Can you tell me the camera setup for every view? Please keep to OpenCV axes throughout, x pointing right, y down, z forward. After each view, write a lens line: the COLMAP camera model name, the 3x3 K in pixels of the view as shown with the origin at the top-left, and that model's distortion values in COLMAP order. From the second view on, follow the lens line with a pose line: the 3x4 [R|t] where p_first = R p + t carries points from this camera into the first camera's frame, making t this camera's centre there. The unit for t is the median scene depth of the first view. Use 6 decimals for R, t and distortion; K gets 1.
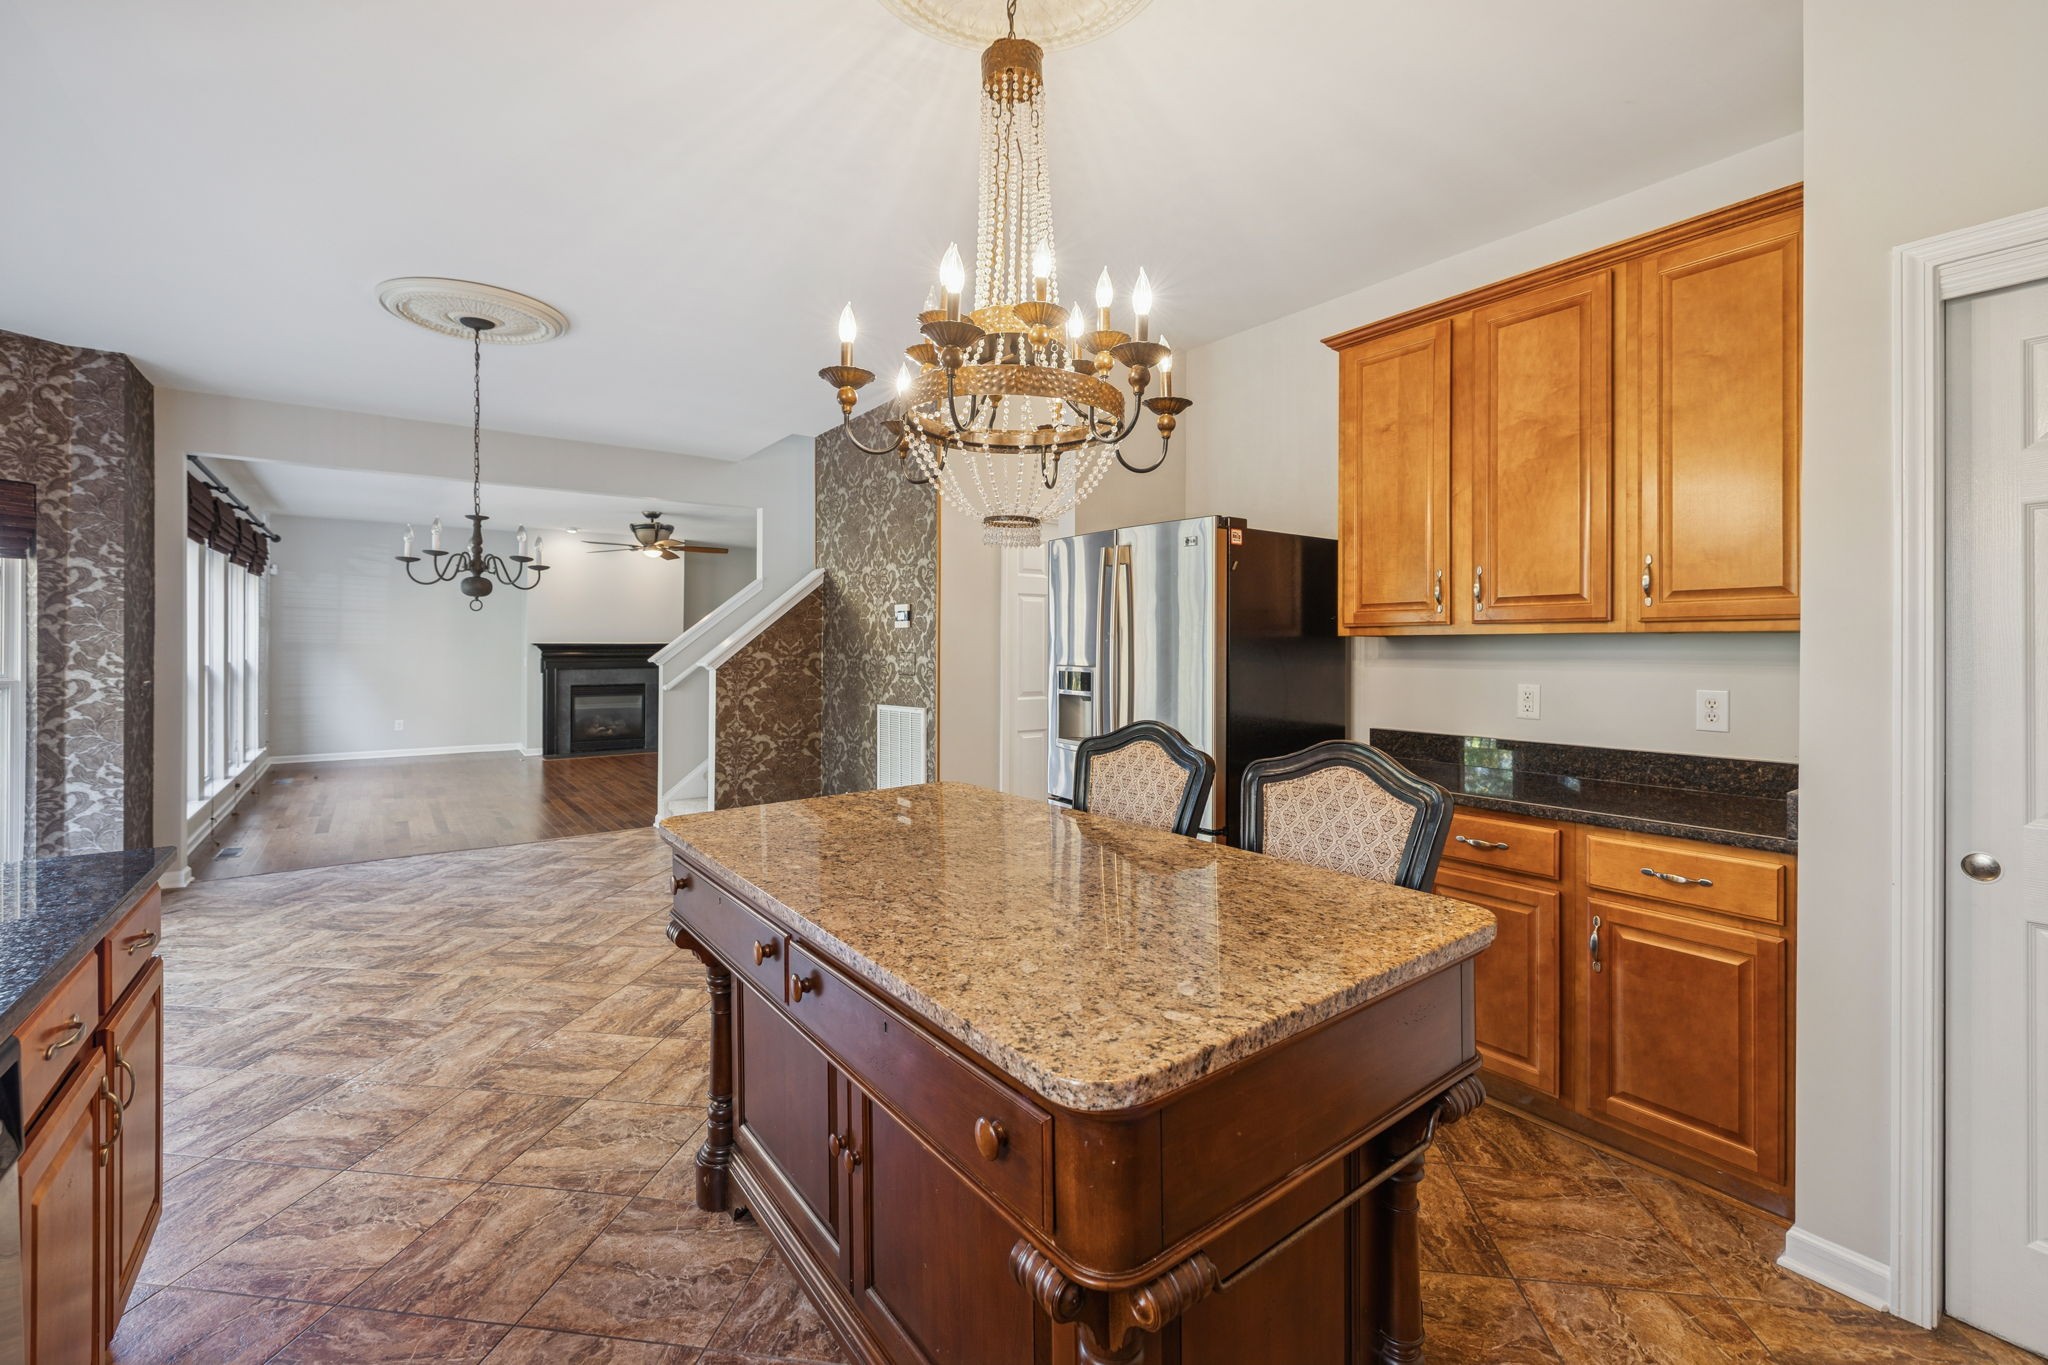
lens RADIAL K [[861.8, 0, 1028.5], [0, 861.8, 649.1], [0, 0, 1]] dist [-0.000497, 0.000075]
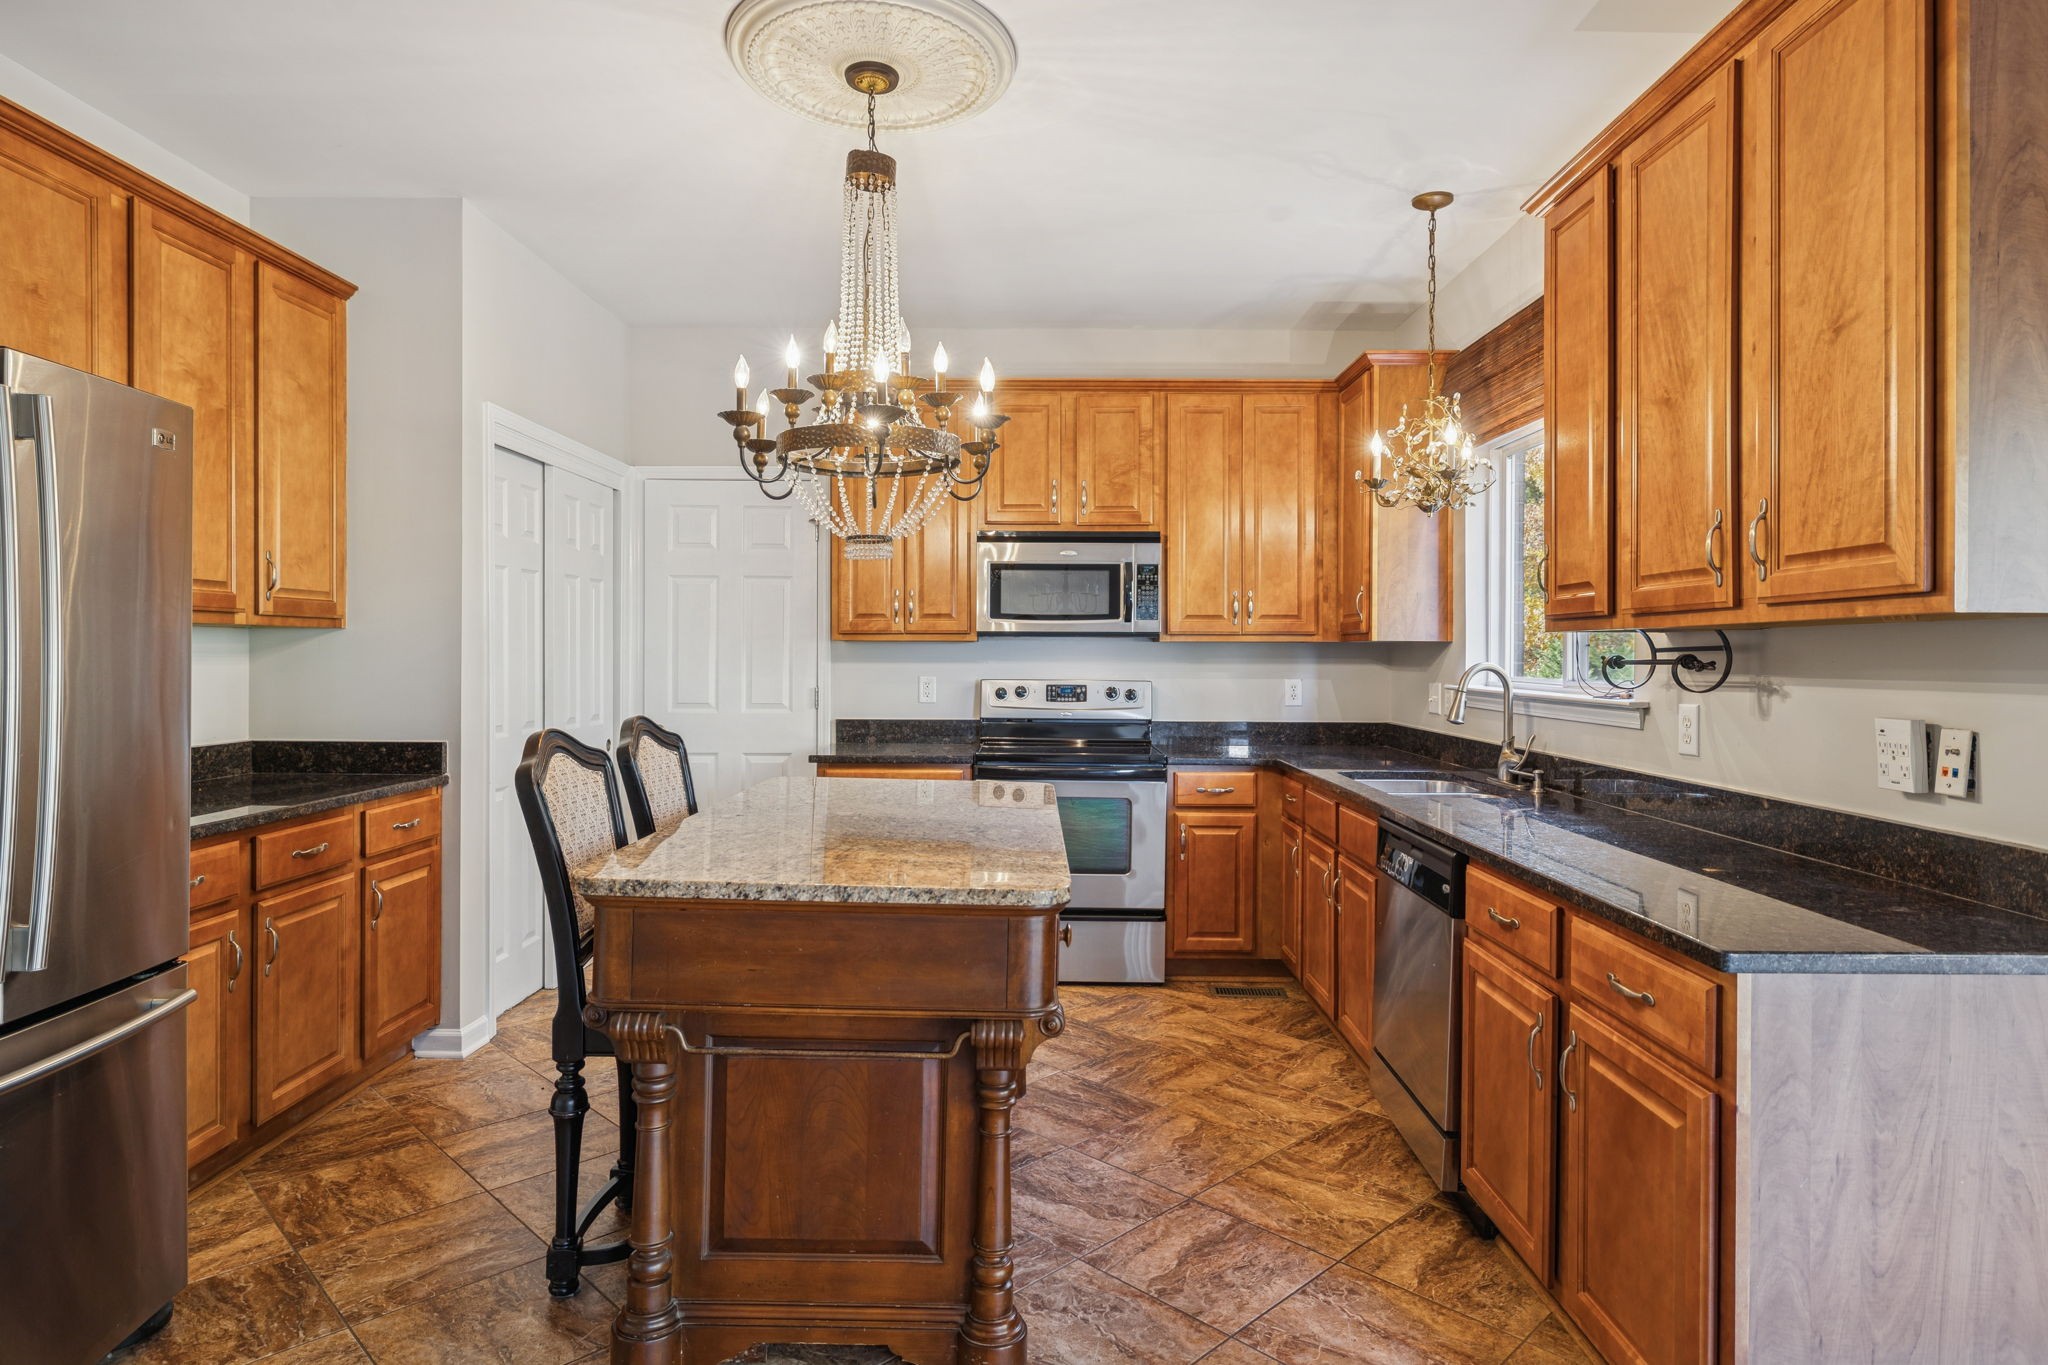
lens RADIAL K [[1110.3, 0, 1023.4], [0, 1110.3, 654.4], [0, 0, 1]] dist [0.001062, 0.000054]
pose [[-0.791177, -0.005813, 0.611560, -1.124993], [-0.004978, 0.999983, 0.003065, 0.009436], [-0.611567, -0.000619, -0.791192, 2.050143]]
